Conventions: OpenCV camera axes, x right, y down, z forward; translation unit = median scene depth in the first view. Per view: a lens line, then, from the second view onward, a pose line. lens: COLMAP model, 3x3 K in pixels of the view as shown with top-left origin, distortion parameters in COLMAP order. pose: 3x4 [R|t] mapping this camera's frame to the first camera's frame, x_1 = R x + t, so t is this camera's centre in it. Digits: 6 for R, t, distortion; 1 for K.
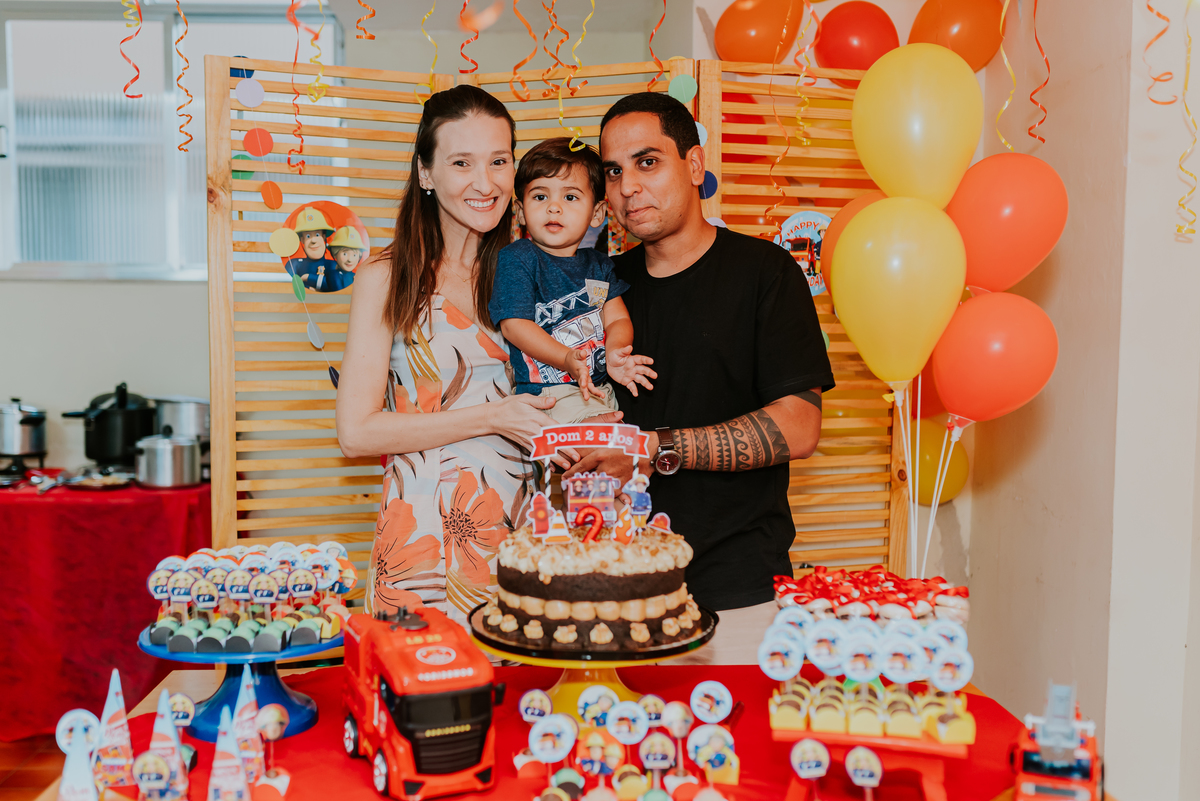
lens RADIAL K [[1209.2, 0, 558.1], [0, 1209.2, 427.6], [0, 0, 1]] dist [-0.001774, 0.000000]
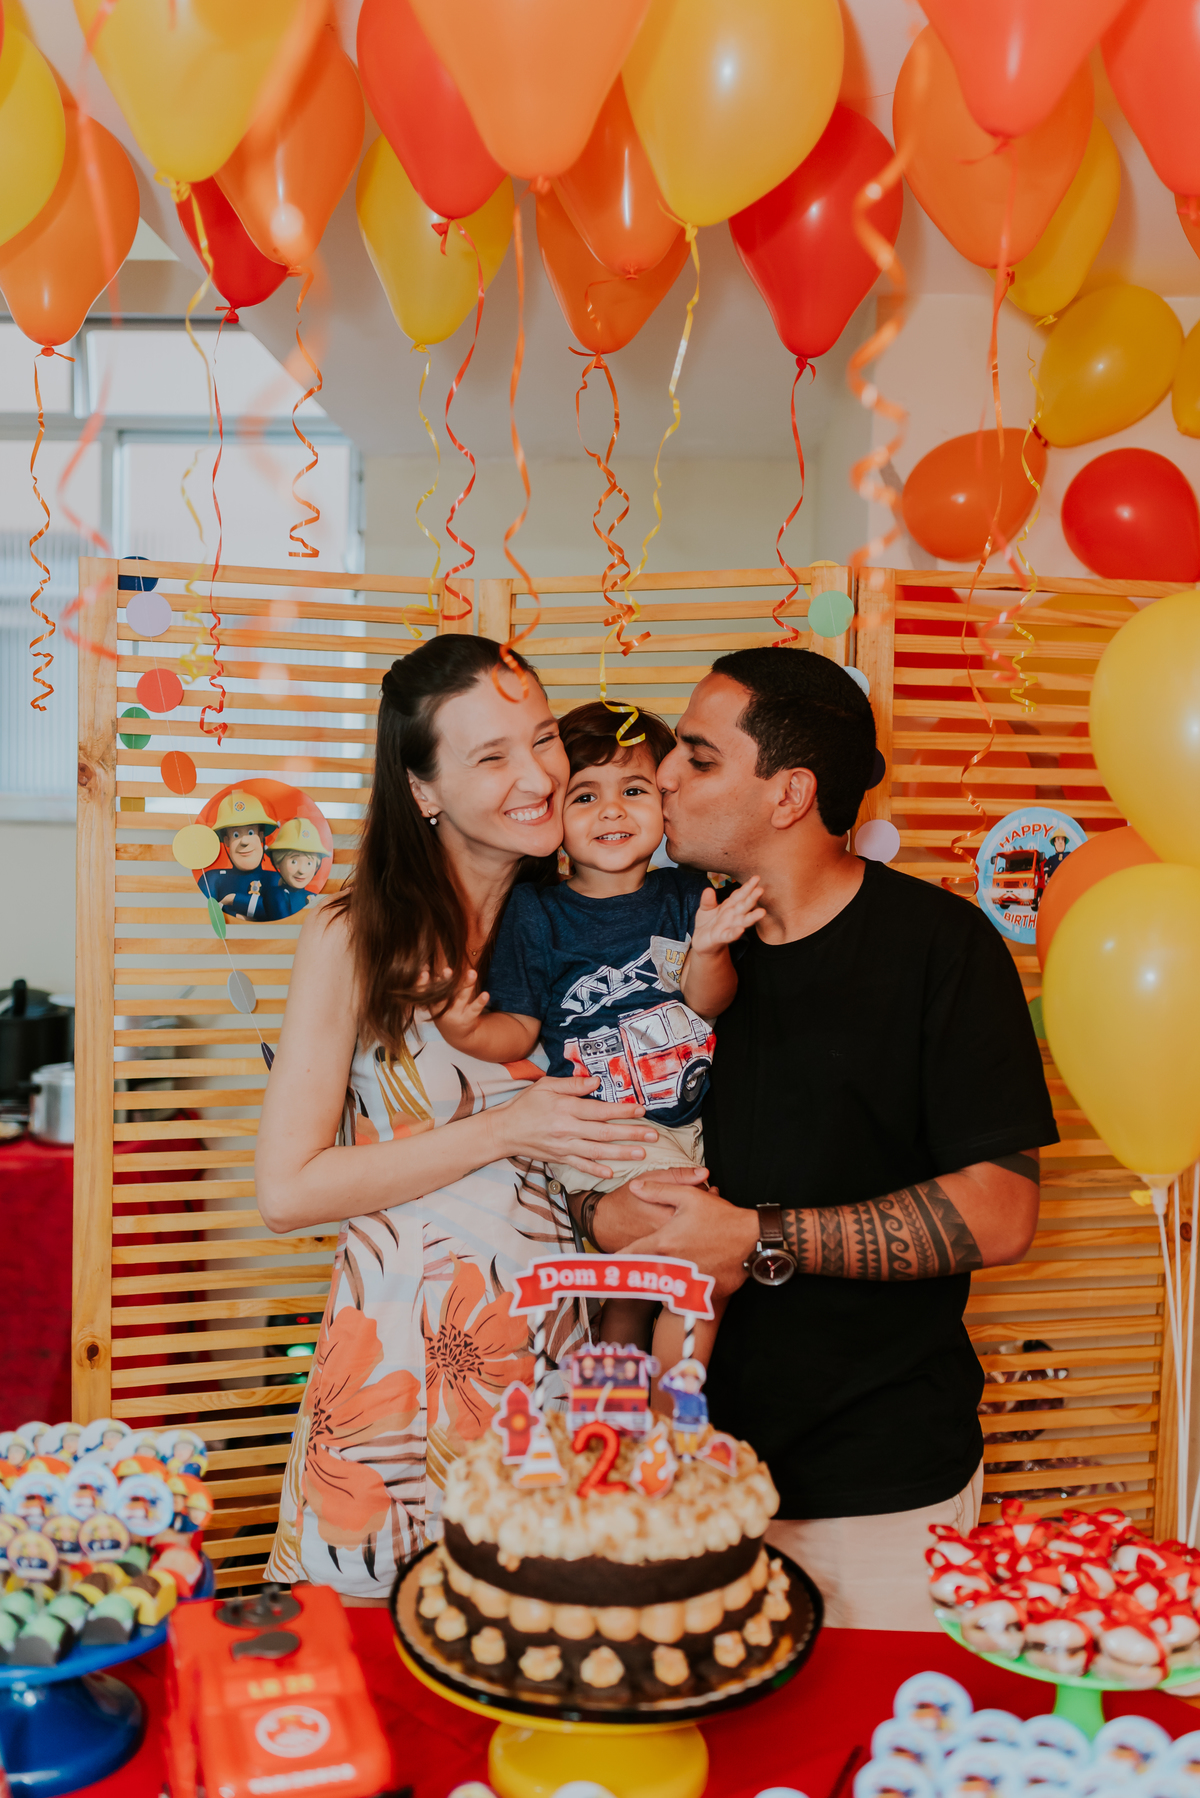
lens RADIAL K [[1732.6, 0, 599.1], [0, 1732.6, 911.0], [0, 0, 1]] dist [-0.001287, 0.000000]
pose [[0.996976, 0.022493, -0.074378, 0.083470], [-0.024305, 0.999427, -0.023544, -0.160366], [0.073806, 0.025280, 0.996952, 0.166698]]
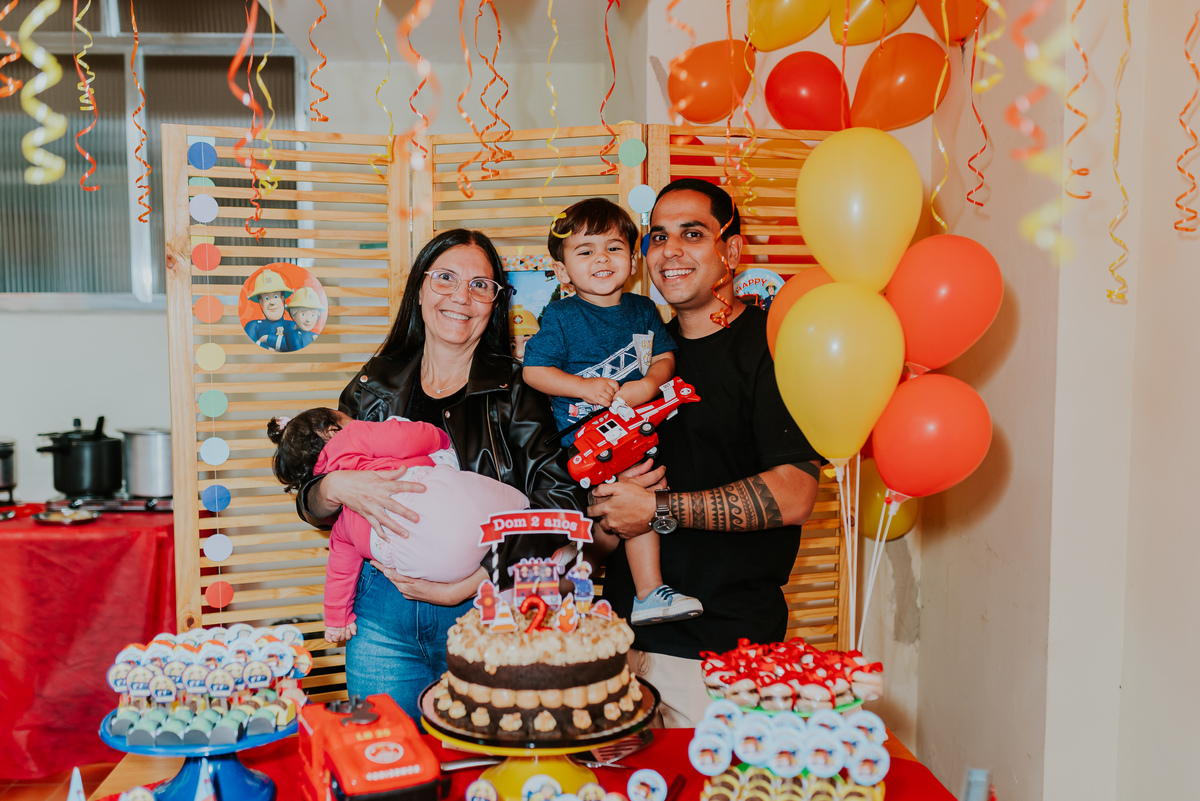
lens RADIAL K [[1209.2, 0, 562.3], [0, 1209.2, 432.9], [0, 0, 1]] dist [-0.001774, 0.000000]
pose [[0.999702, -0.010975, 0.021810, 0.029455], [0.010656, 0.999835, 0.014699, -0.090256], [-0.021968, -0.014462, 0.999654, -0.040763]]
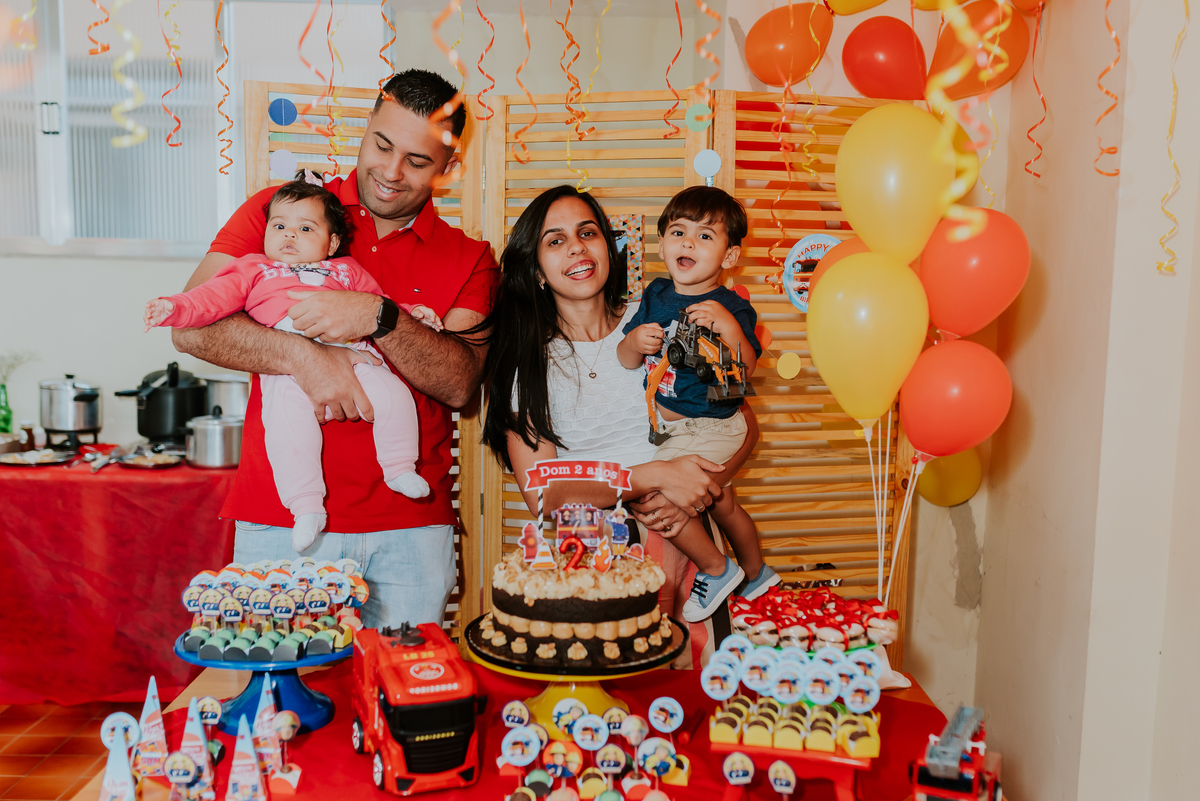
lens RADIAL K [[1267.7, 0, 620.2], [0, 1267.7, 440.2], [0, 0, 1]] dist [0.001891, 0.000000]
pose [[0.999753, 0.017444, -0.013768, 0.085495], [-0.016722, 0.998564, 0.050902, -0.085753], [0.014637, -0.050659, 0.998609, -0.175365]]
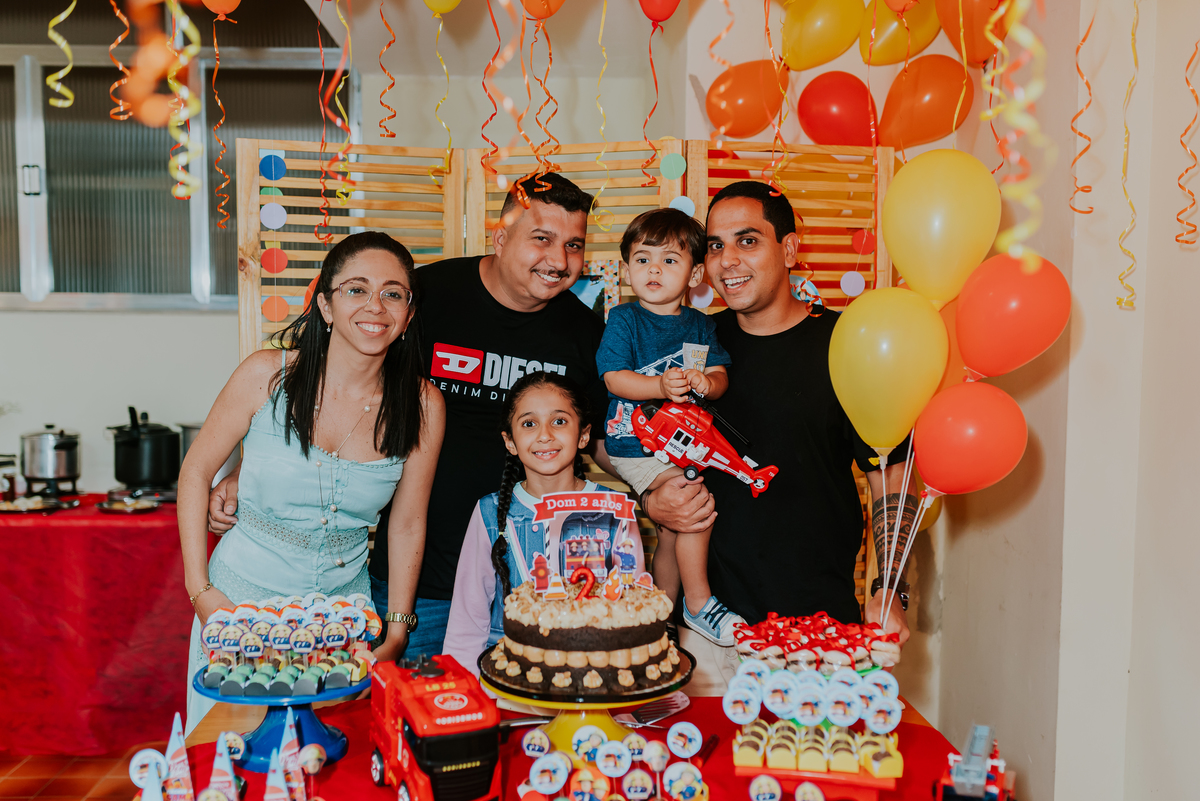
lens RADIAL K [[1209.2, 0, 570.9], [0, 1209.2, 422.3], [0, 0, 1]] dist [-0.001774, 0.000000]
pose [[0.999996, -0.000595, 0.002814, 0.011253], [0.000591, 0.999999, 0.001269, -0.075067], [-0.002815, -0.001267, 0.999995, -0.156802]]
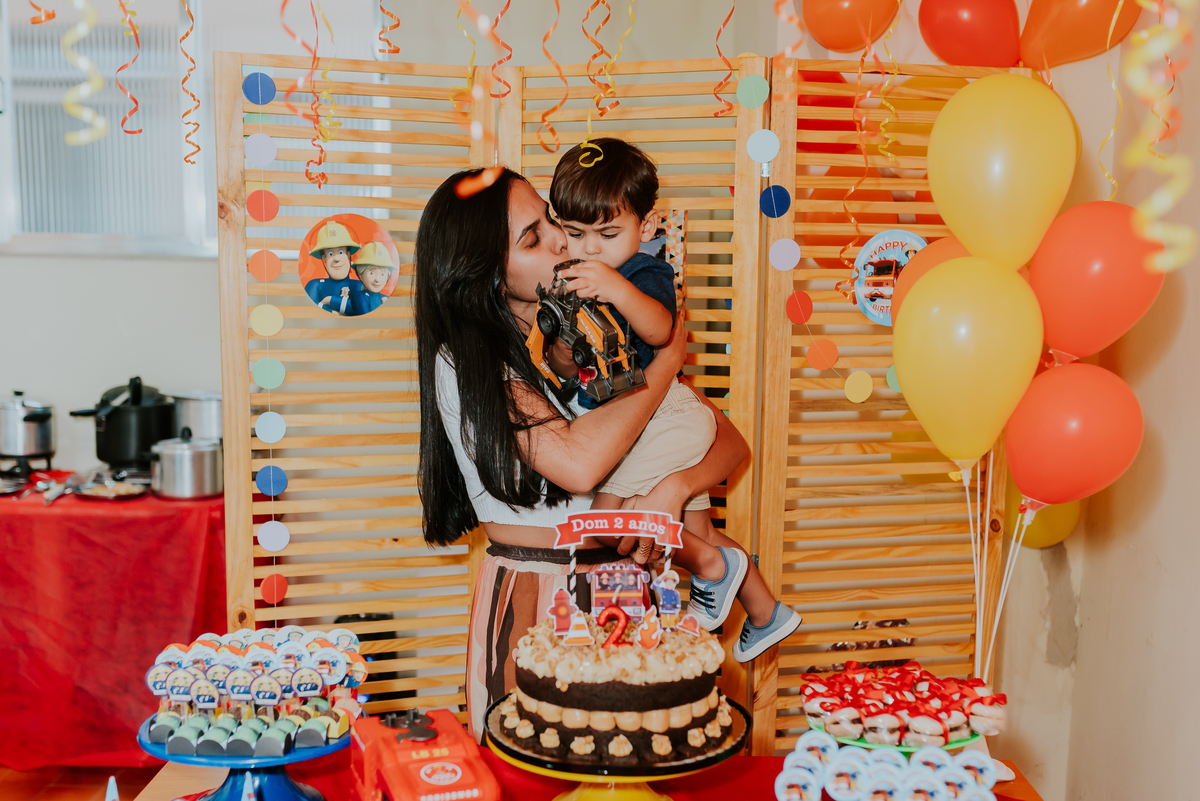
lens RADIAL K [[1418.7, 0, 602.5], [0, 1418.7, 496.7], [0, 0, 1]] dist [-0.004343, 0.000000]
pose [[0.999192, 0.016735, -0.036552, 0.056632], [-0.013614, 0.996371, 0.084022, -0.111160], [0.037826, -0.083457, 0.995793, -0.083260]]
